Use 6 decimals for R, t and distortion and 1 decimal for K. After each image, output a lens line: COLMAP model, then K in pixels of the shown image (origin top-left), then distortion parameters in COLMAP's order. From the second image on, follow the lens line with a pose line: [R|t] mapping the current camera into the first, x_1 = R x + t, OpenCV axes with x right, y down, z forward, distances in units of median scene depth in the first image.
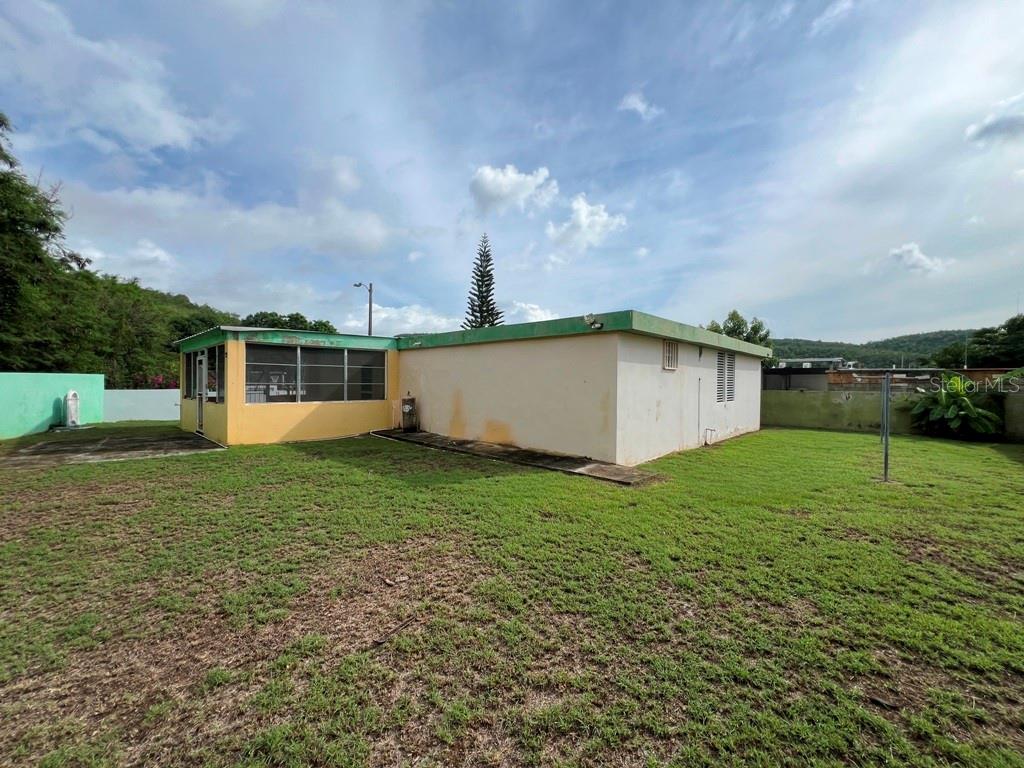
lens RADIAL K [[411.6, 0, 512.0], [0, 411.6, 384.0], [0, 0, 1]] dist [-0.002801, 0.000139]
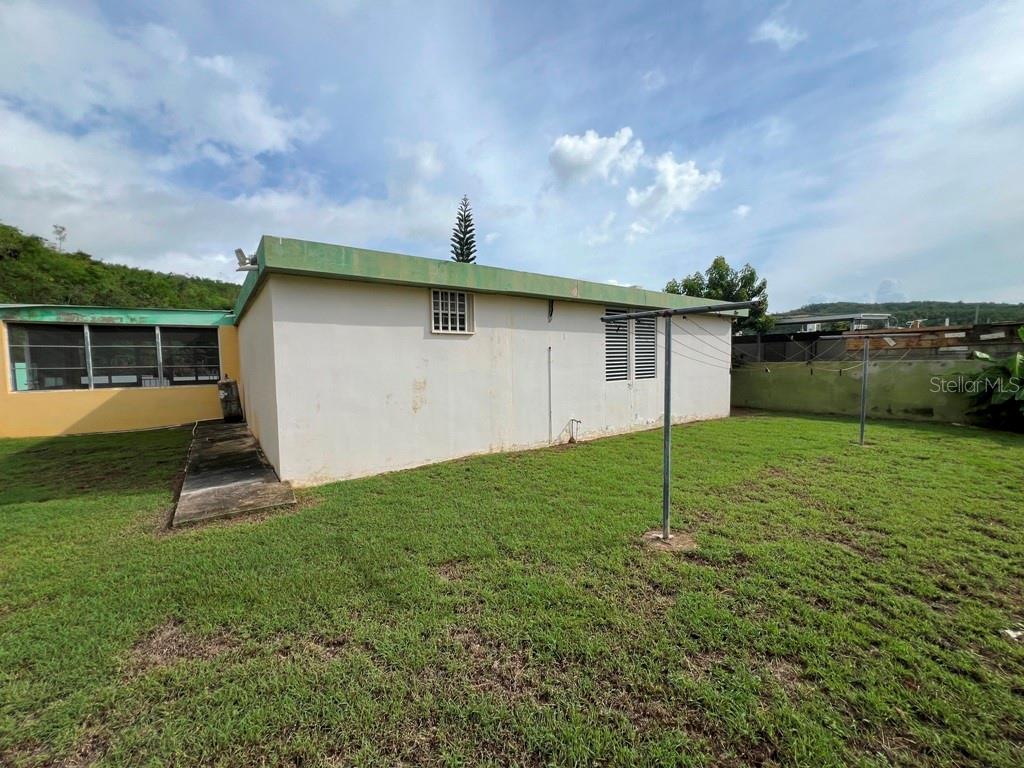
lens RADIAL K [[411.6, 0, 512.0], [0, 411.6, 384.0], [0, 0, 1]] dist [-0.002801, 0.000139]
pose [[0.983174, -0.015261, -0.182032, 0.367182], [0.024293, 0.998576, 0.047491, 0.009547], [0.181048, -0.051114, 0.982145, 0.222720]]
